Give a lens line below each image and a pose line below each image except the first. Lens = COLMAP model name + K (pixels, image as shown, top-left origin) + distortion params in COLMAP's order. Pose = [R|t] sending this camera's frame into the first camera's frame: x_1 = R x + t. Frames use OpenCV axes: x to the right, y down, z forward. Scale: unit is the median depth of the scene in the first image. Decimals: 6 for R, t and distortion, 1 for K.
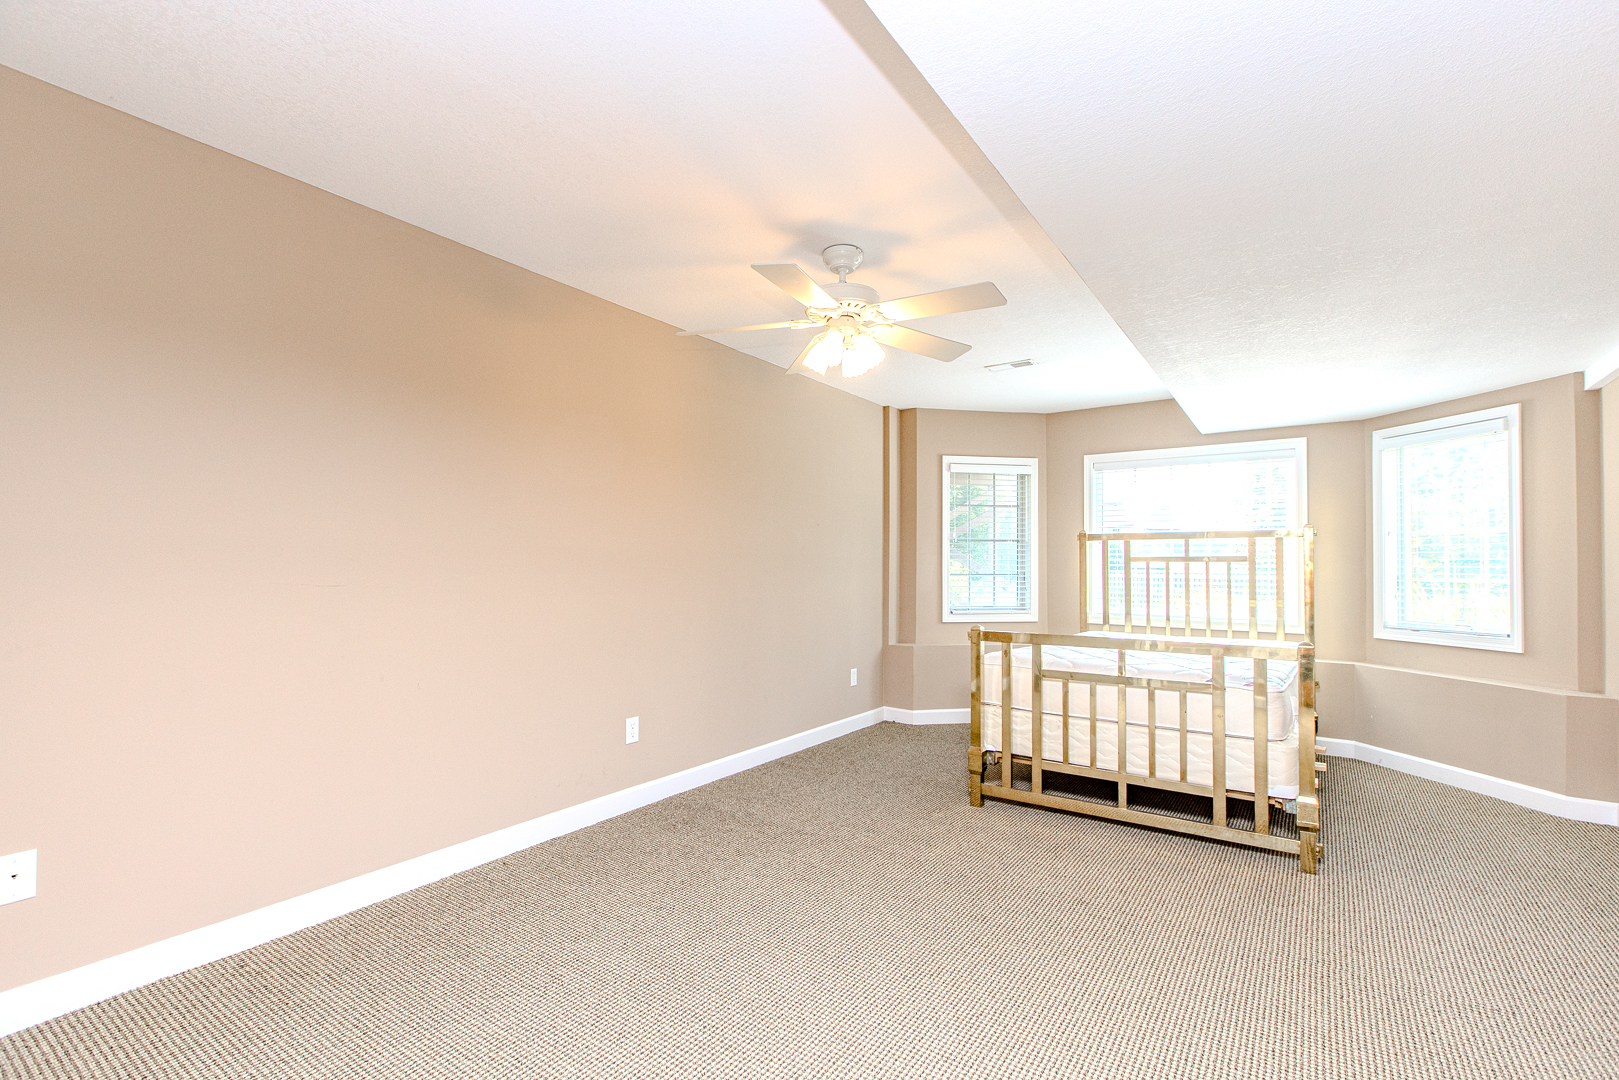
lens RADIAL K [[729.0, 0, 809.5], [0, 729.0, 548.4], [0, 0, 1]] dist [0.014224, 0.000367]
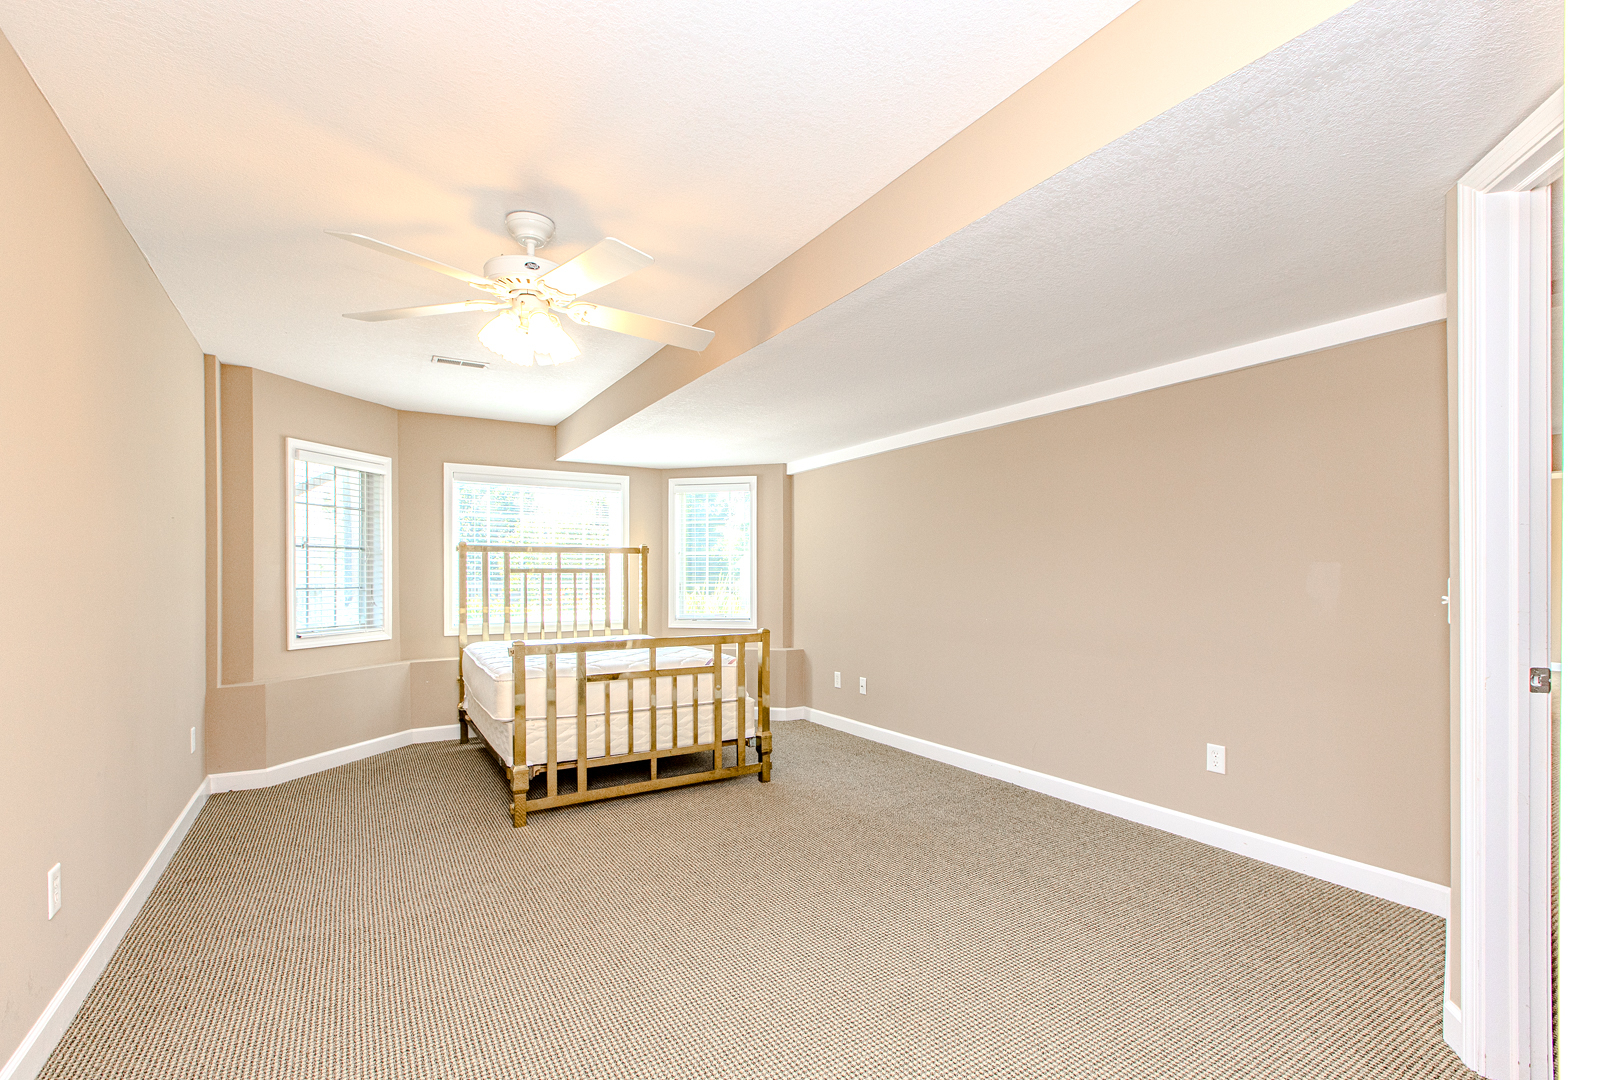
lens RADIAL K [[729.0, 0, 801.2], [0, 729.0, 576.6], [0, 0, 1]] dist [0.014224, 0.000367]
pose [[0.393696, -0.005938, 0.919221, -0.421855], [-0.017405, 0.999752, 0.013913, 0.001829], [-0.919076, -0.021476, 0.393495, 0.235416]]
